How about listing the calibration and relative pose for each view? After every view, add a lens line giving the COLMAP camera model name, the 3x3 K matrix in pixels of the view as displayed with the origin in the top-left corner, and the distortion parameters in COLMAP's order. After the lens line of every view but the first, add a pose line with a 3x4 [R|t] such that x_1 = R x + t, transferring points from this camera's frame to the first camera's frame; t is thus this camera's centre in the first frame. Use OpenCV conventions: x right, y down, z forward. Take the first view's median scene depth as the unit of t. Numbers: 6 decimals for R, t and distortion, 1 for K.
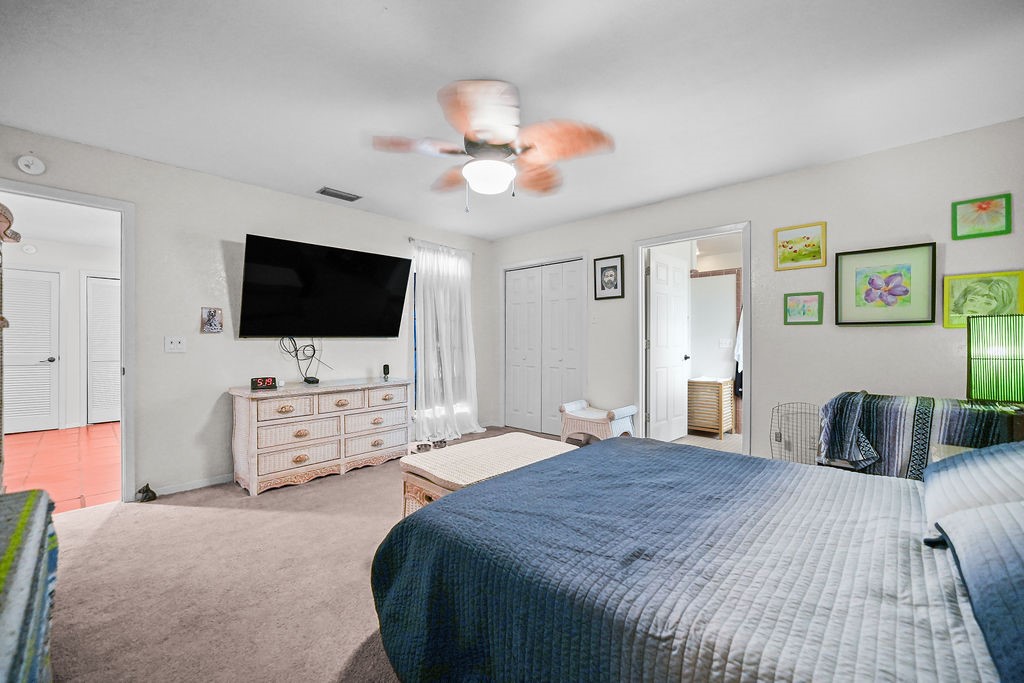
lens RADIAL K [[408.9, 0, 513.7], [0, 408.9, 339.4], [0, 0, 1]] dist [-0.025866, 0.007519]
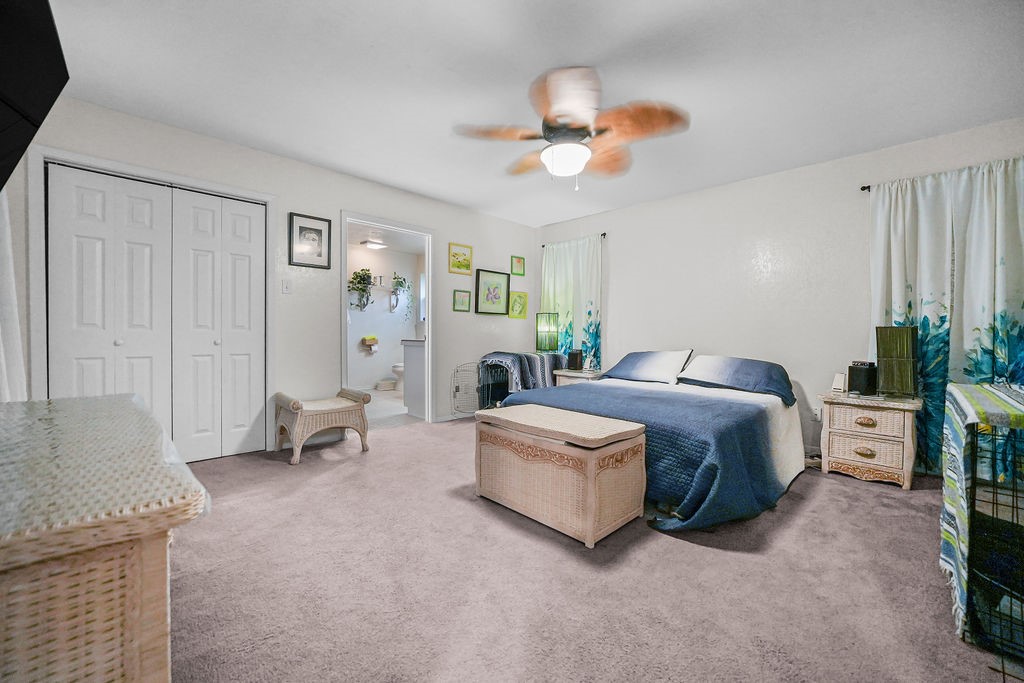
lens RADIAL K [[408.9, 0, 513.7], [0, 408.9, 339.4], [0, 0, 1]] dist [-0.025866, 0.007519]
pose [[0.033007, -0.015163, 0.999340, -0.858153], [-0.014411, 0.999774, 0.015646, 0.042164], [-0.999351, -0.014917, 0.032781, 0.828099]]
